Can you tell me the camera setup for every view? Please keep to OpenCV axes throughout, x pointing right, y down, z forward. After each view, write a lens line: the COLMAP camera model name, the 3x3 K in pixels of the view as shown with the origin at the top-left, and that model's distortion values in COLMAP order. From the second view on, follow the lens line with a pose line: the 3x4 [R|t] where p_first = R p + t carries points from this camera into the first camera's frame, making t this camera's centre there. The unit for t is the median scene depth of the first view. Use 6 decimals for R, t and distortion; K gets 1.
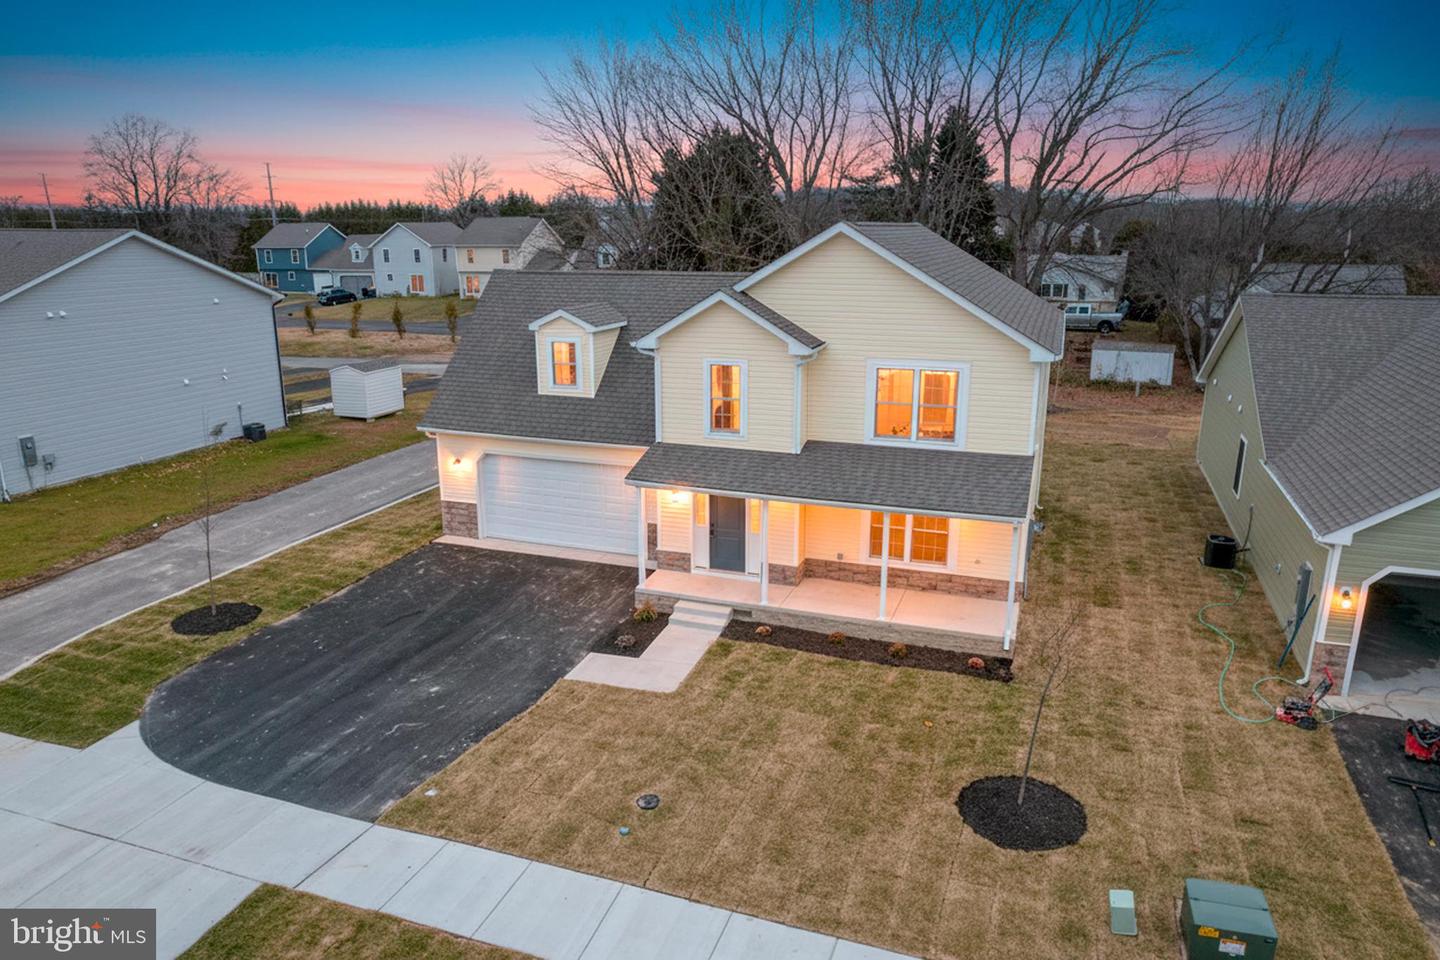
lens RADIAL K [[953.4, 0, 720.0], [0, 953.4, 480.0], [0, 0, 1]] dist [-0.138696, 0.113634]
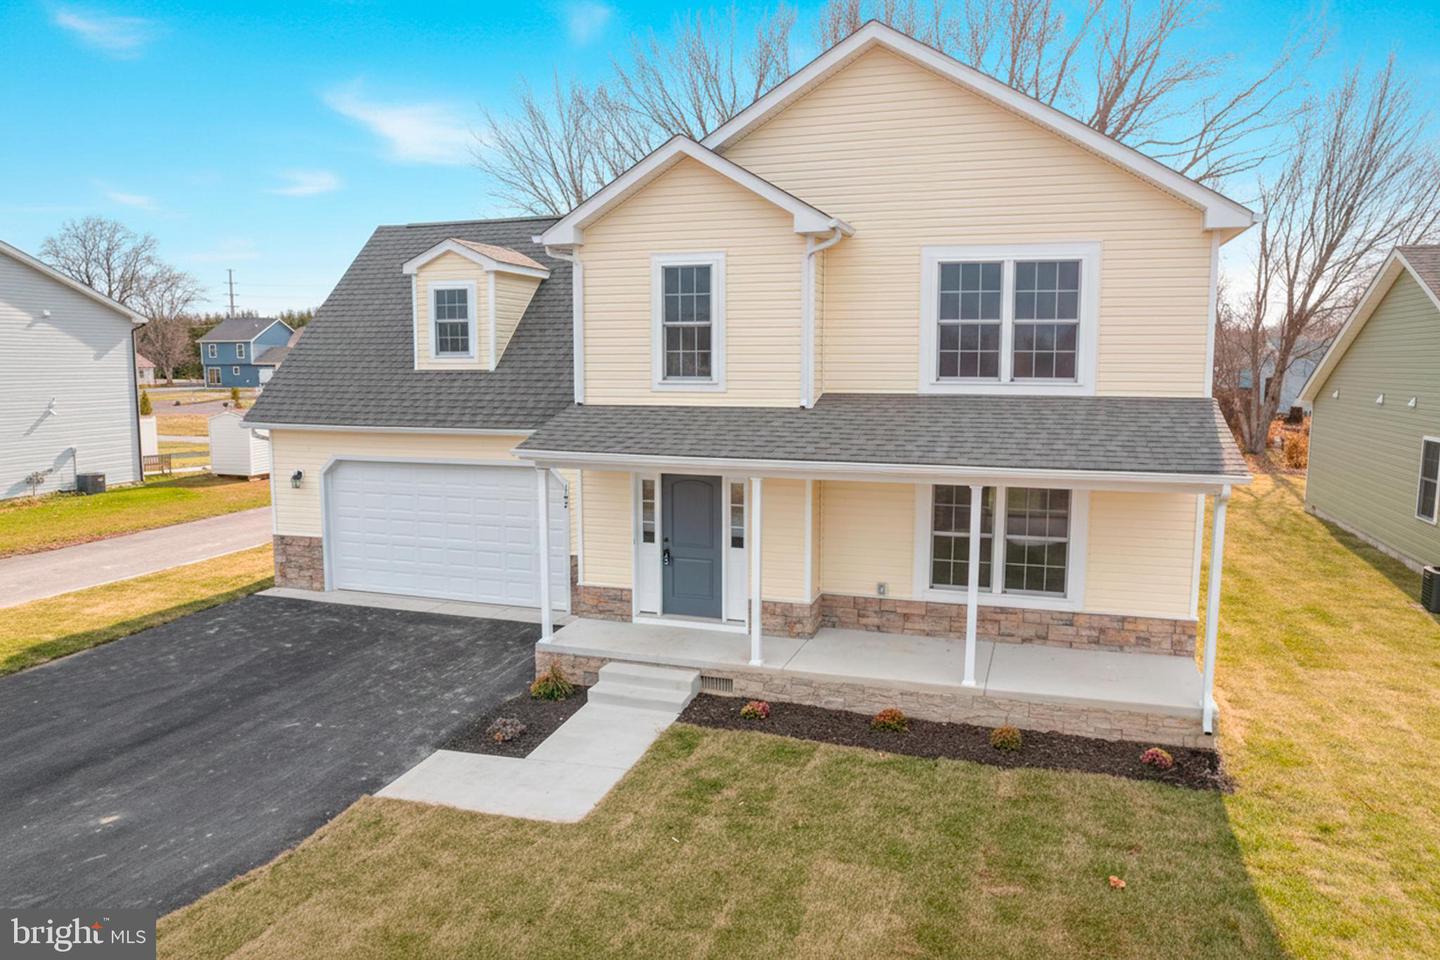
lens RADIAL K [[953.4, 0, 720.0], [0, 953.4, 480.0], [0, 0, 1]] dist [-0.138696, 0.113634]
pose [[0.999664, -0.000994, 0.025900, 0.010490], [0.004525, 0.990608, -0.136659, 0.096066], [-0.025521, 0.136730, 0.990280, 0.413397]]
